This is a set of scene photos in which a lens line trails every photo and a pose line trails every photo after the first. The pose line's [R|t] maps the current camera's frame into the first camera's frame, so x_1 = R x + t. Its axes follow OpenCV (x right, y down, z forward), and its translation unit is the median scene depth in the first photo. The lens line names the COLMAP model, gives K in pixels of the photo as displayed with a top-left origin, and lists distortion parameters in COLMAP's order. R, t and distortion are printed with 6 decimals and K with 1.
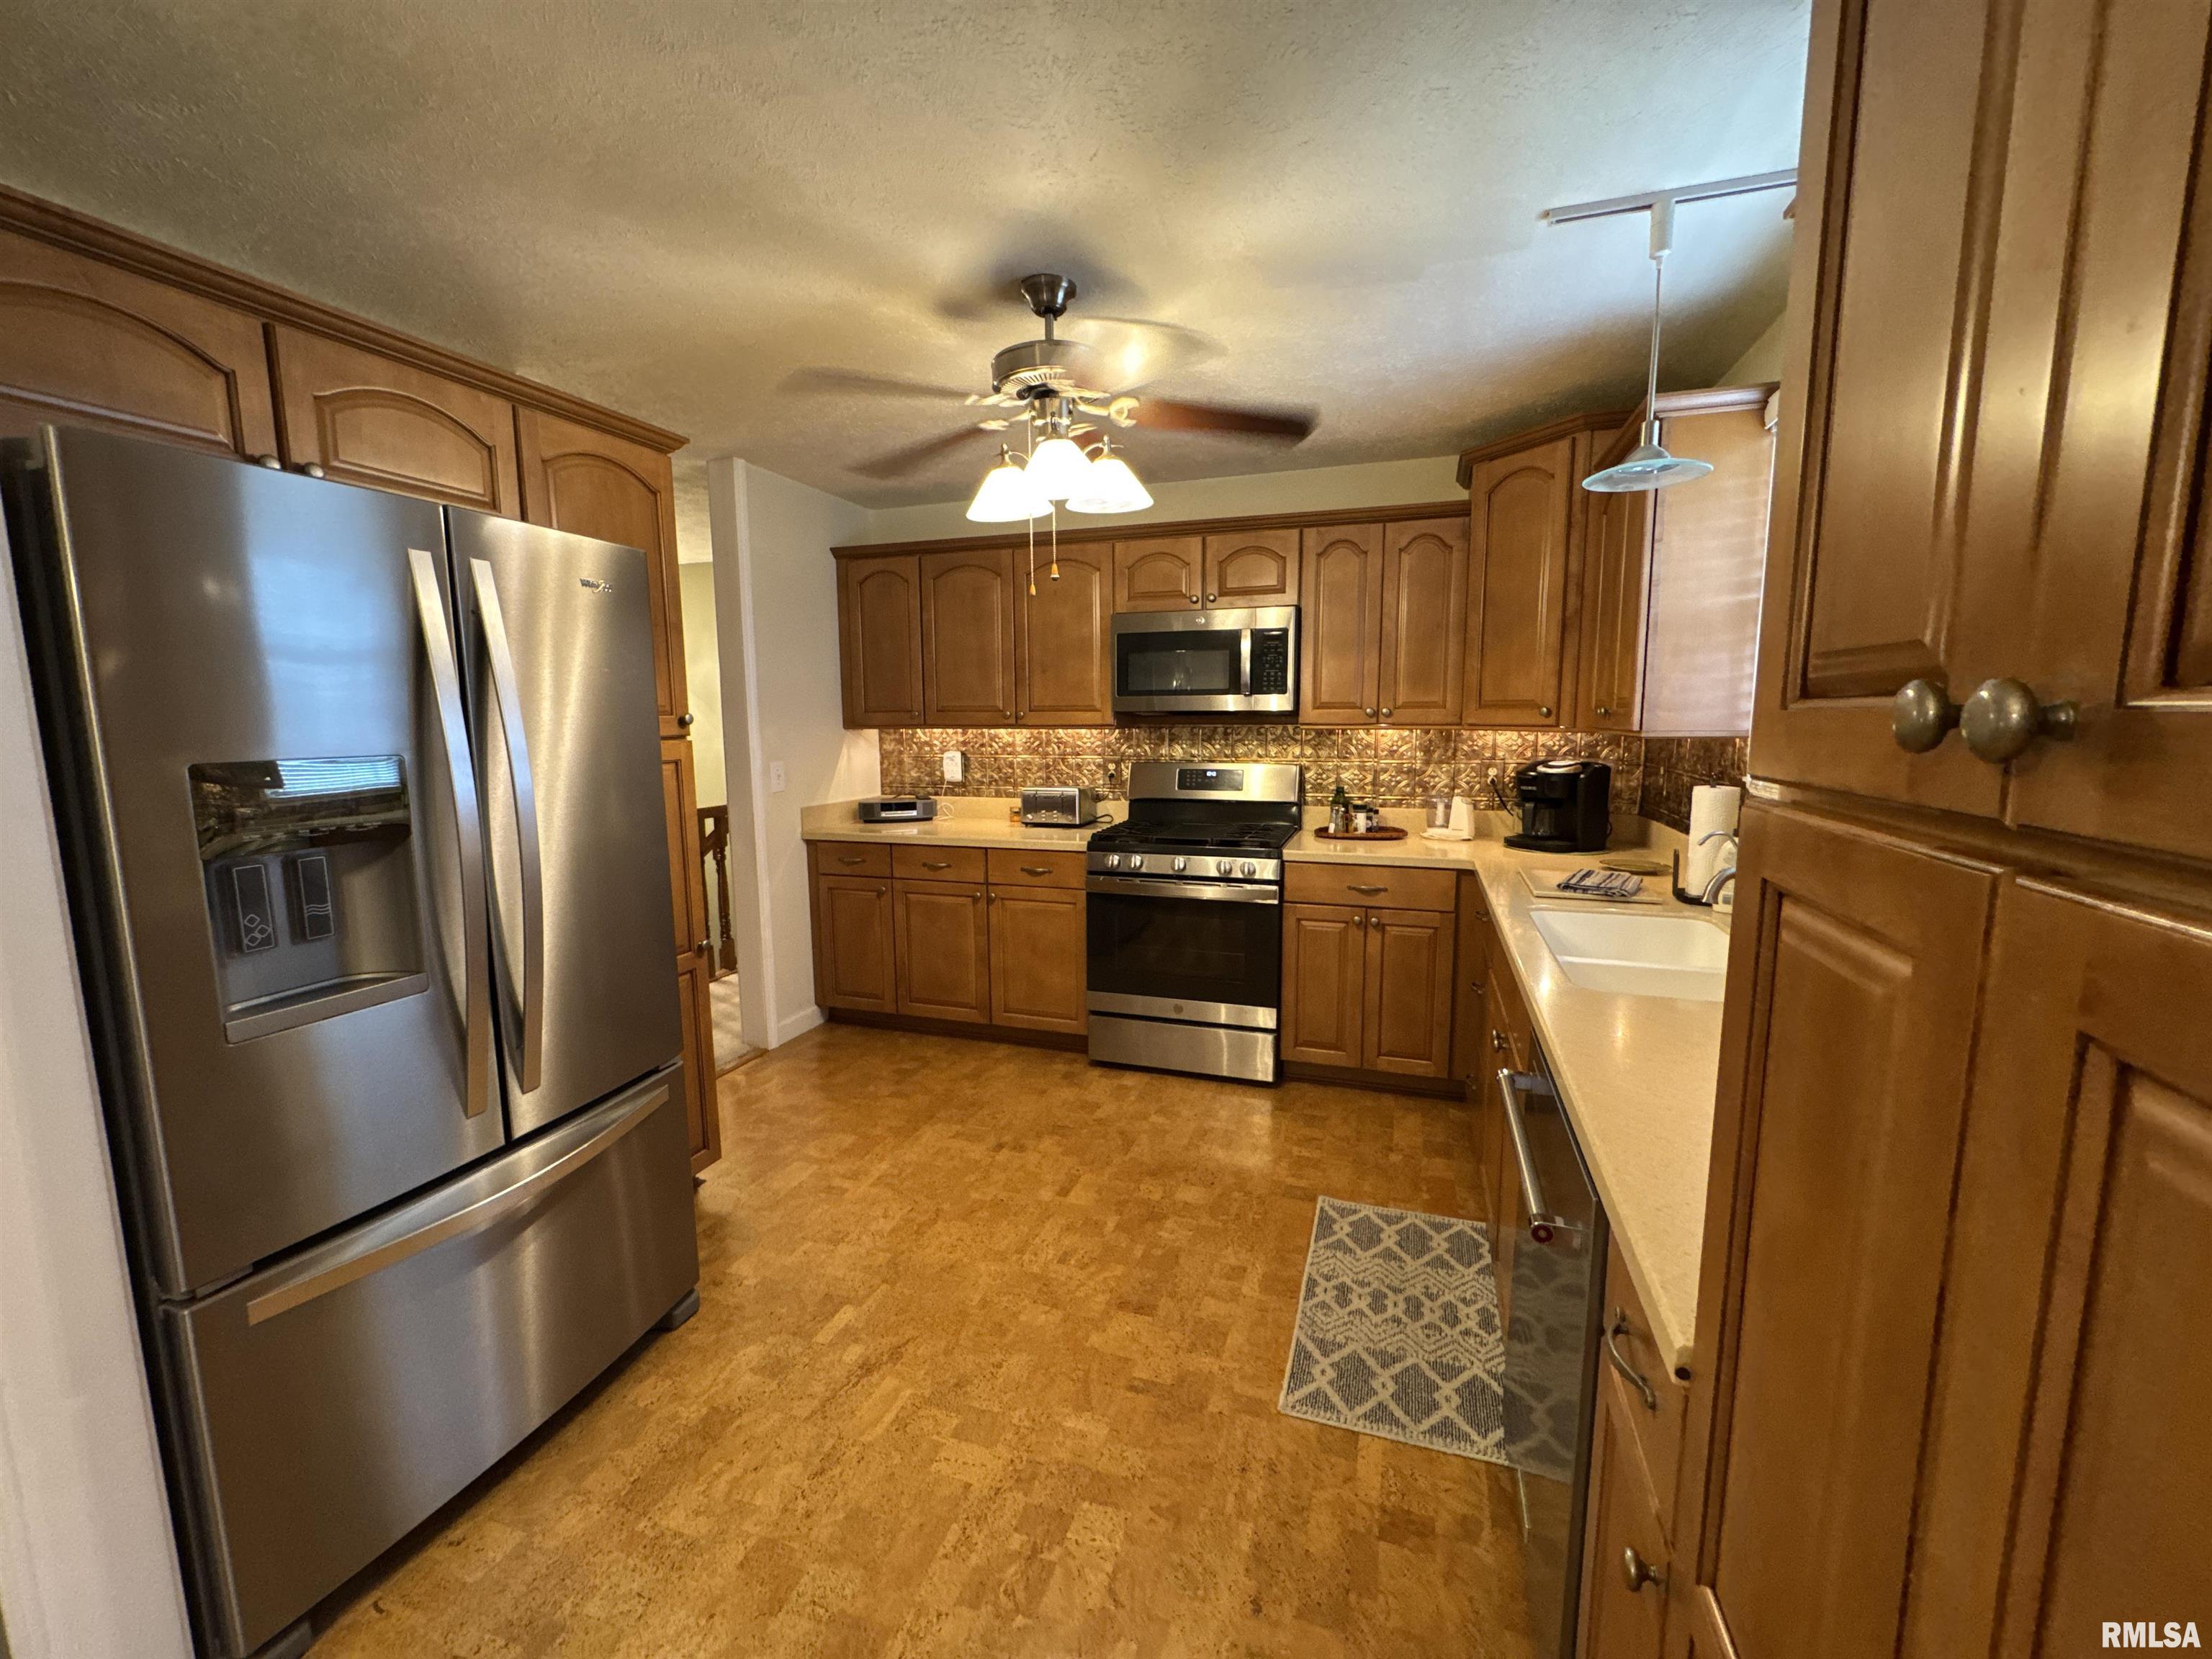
lens RADIAL K [[881.9, 0, 1105.1], [0, 881.9, 827.1], [0, 0, 1]] dist [-0.002205, -0.000549]
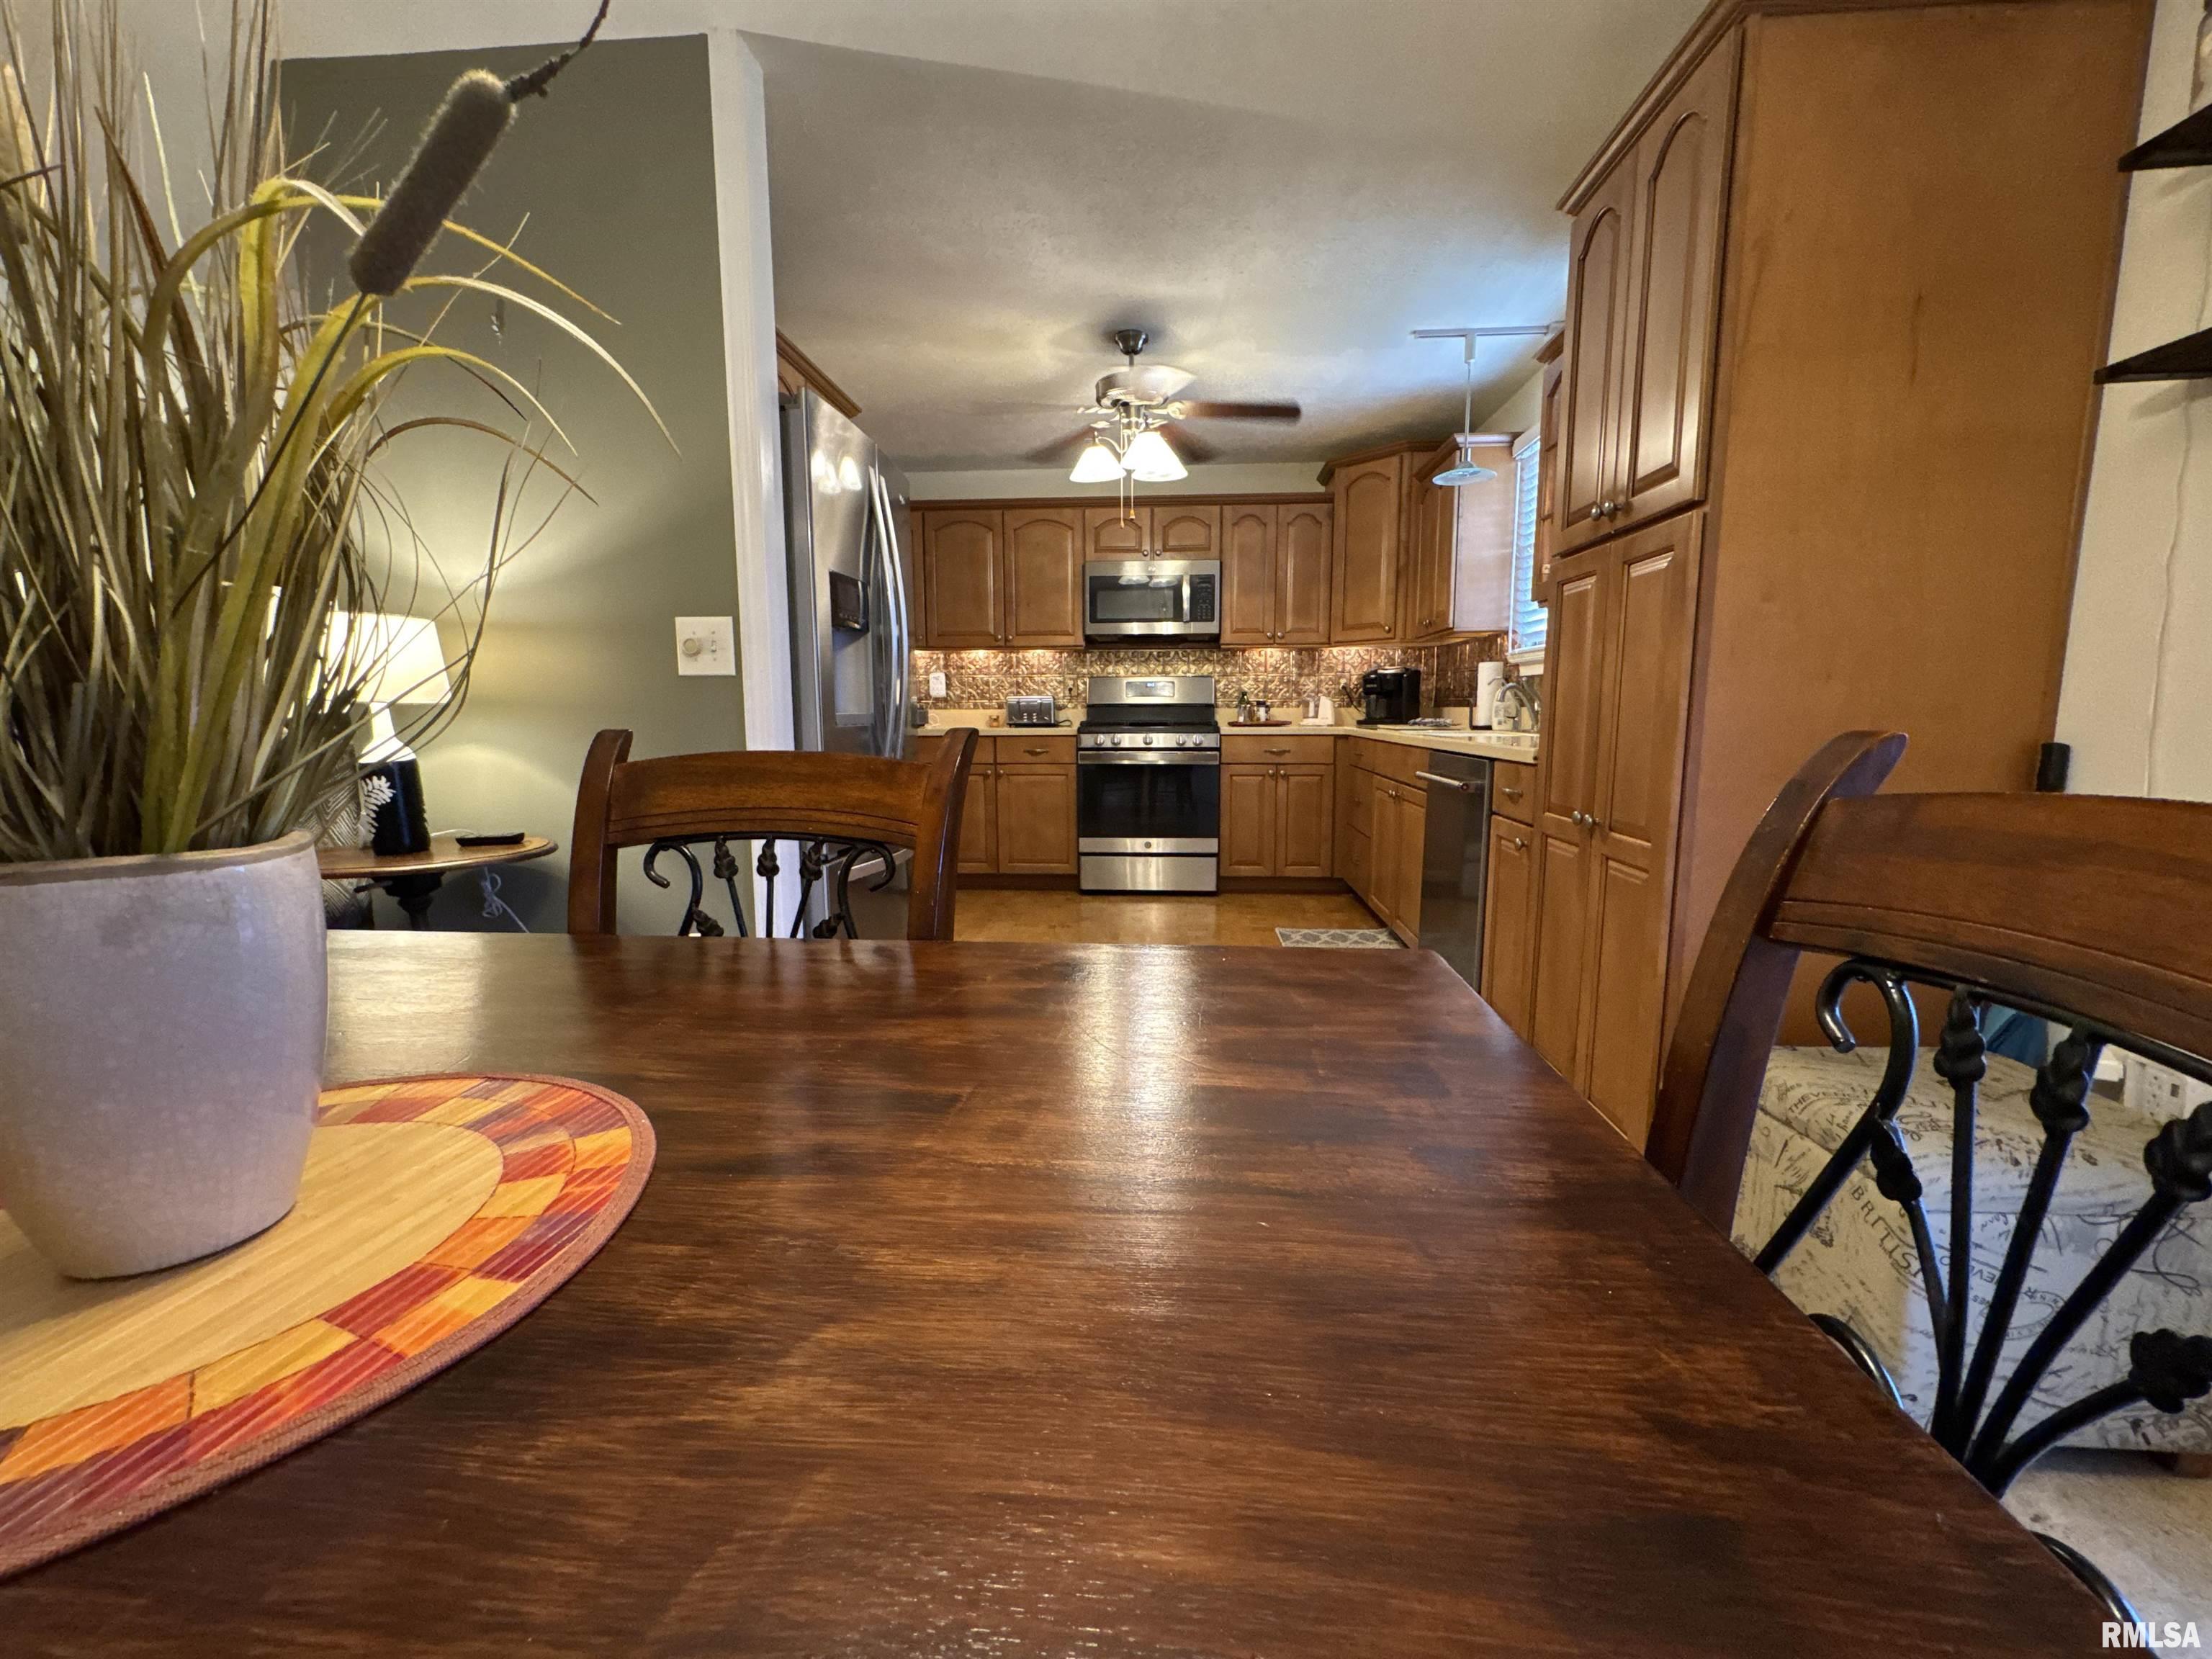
lens RADIAL K [[881.9, 0, 1105.5], [0, 881.9, 825.5], [0, 0, 1]] dist [-0.002205, -0.000549]
pose [[0.968575, -0.029732, 0.246939, -0.357055], [0.029494, 0.999554, 0.004663, 0.182710], [-0.246968, 0.002767, 0.969020, -0.367762]]
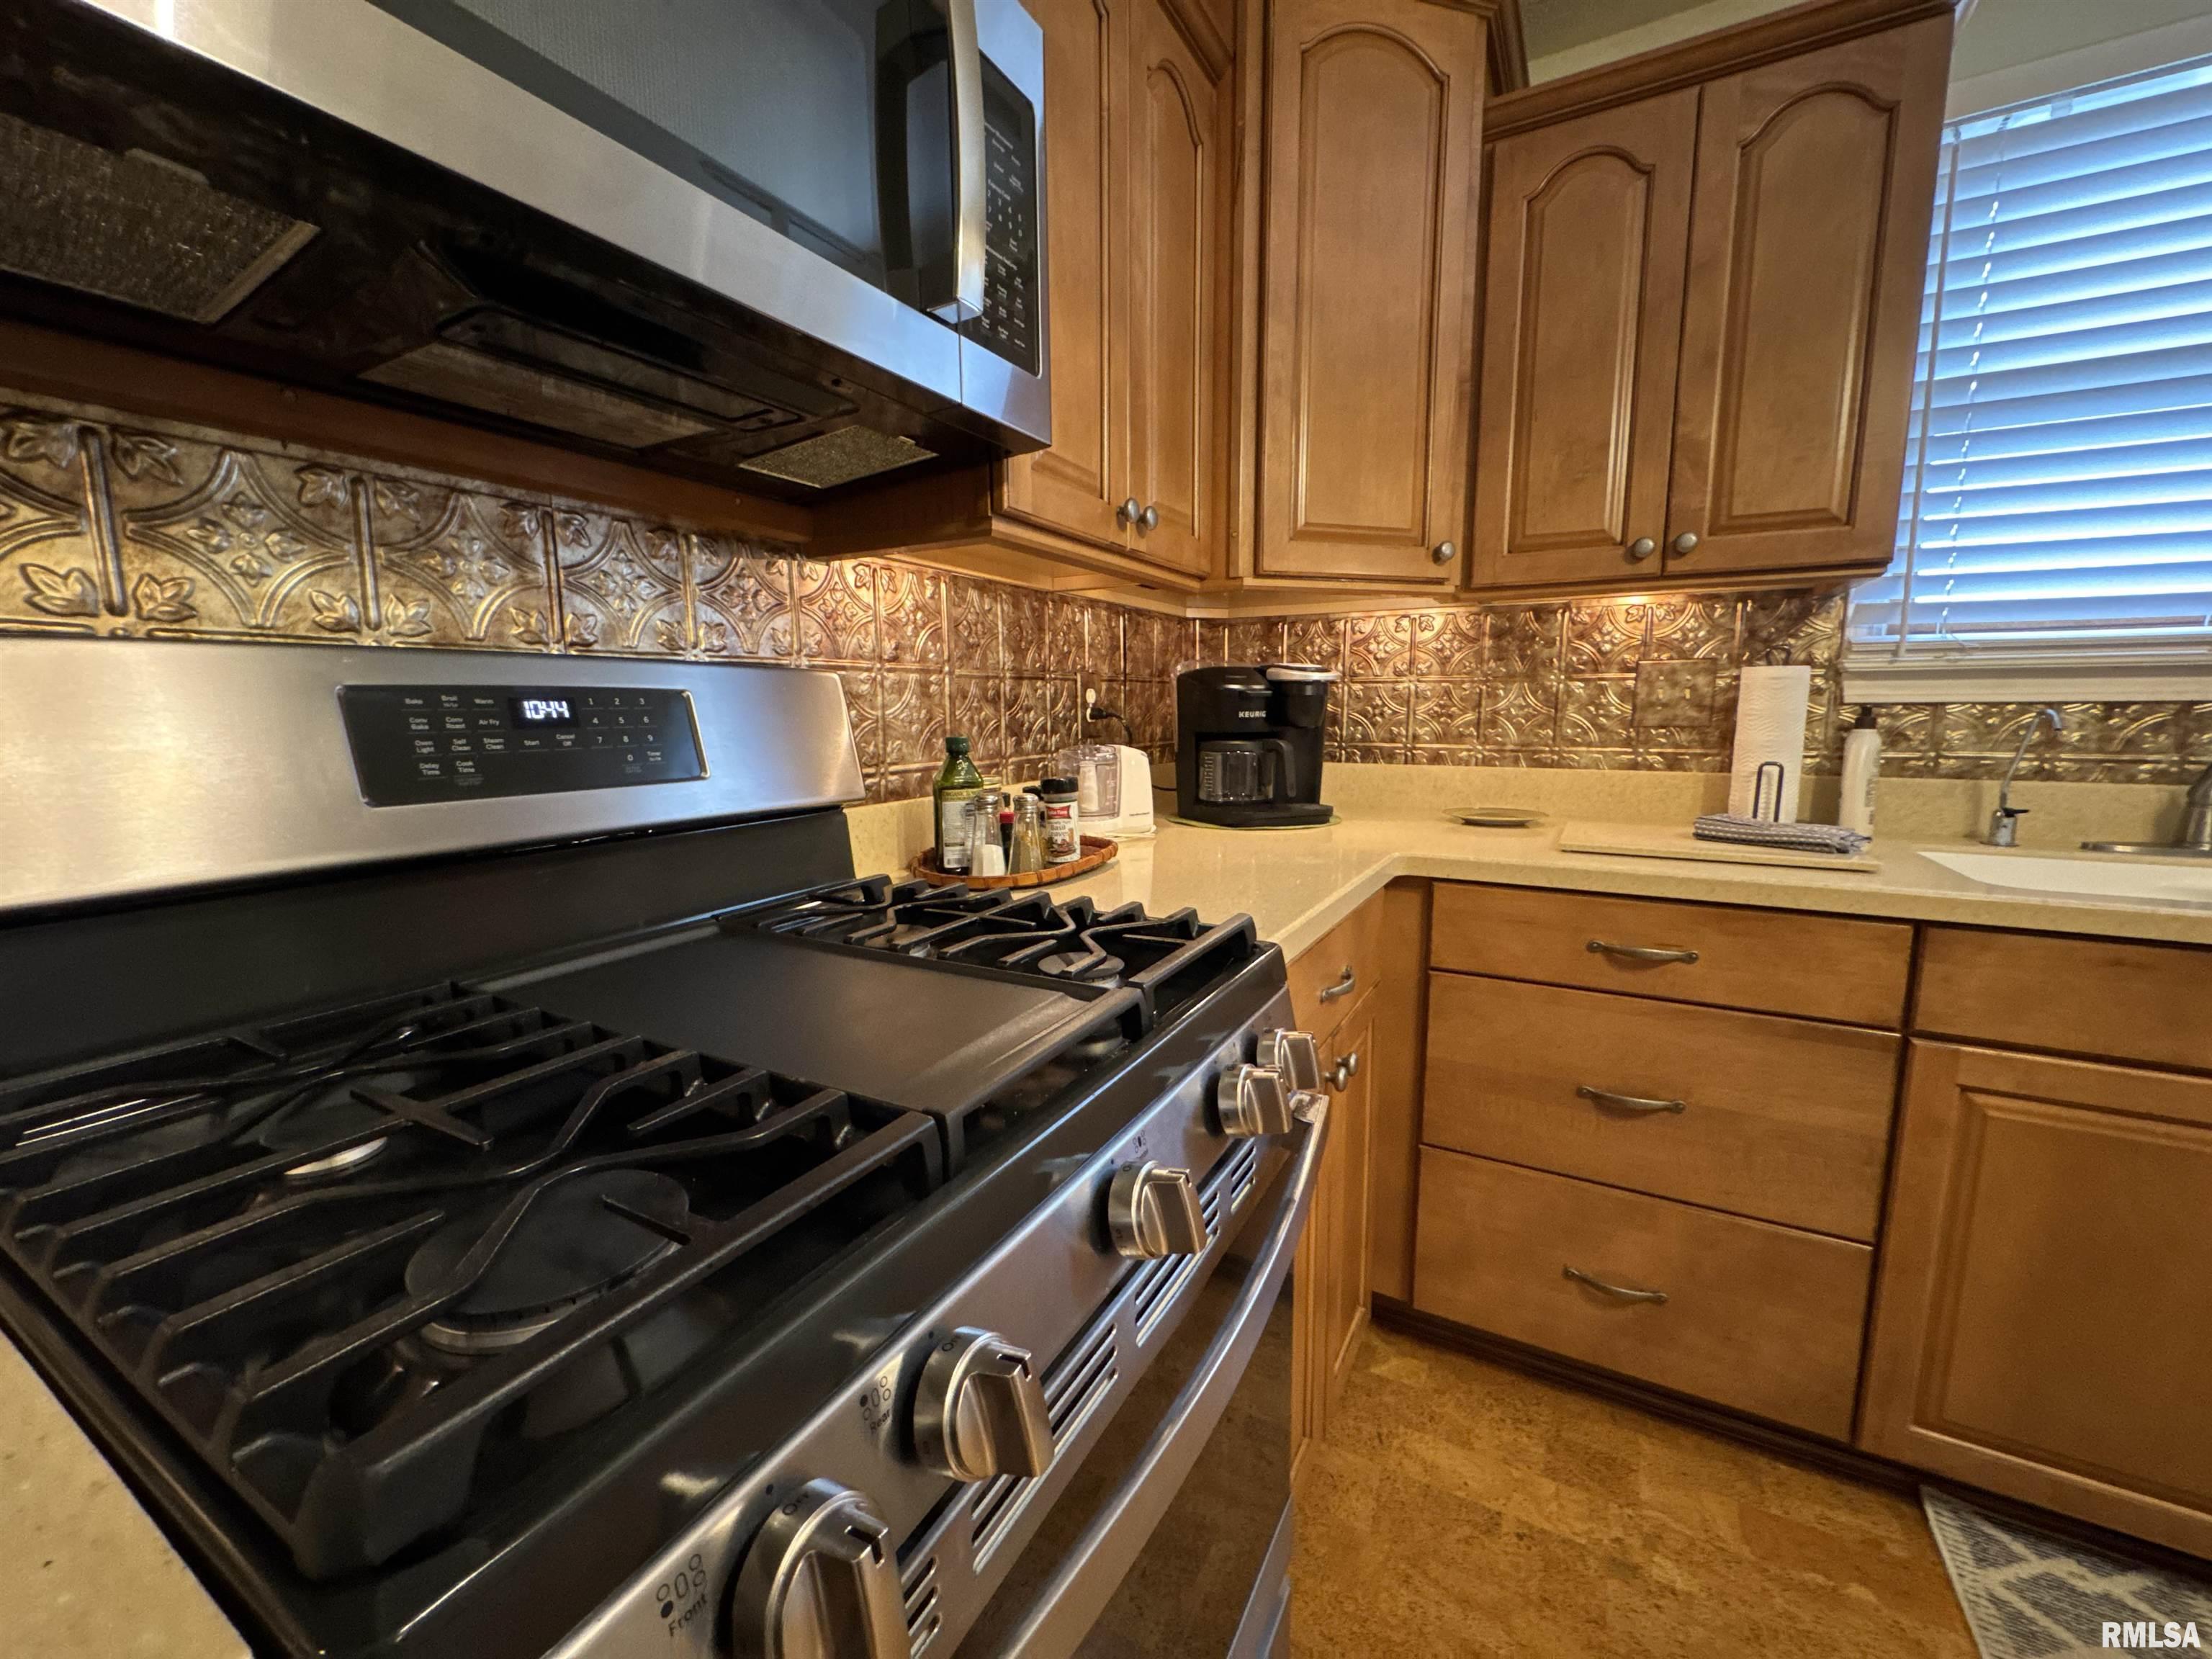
lens RADIAL K [[881.9, 0, 1109.5], [0, 881.9, 828.4], [0, 0, 1]] dist [-0.002205, -0.000549]
pose [[0.179007, -0.130635, 0.975136, -0.069331], [0.131433, 0.985437, 0.107887, -0.047395], [-0.975029, 0.108852, 0.193570, 1.032727]]
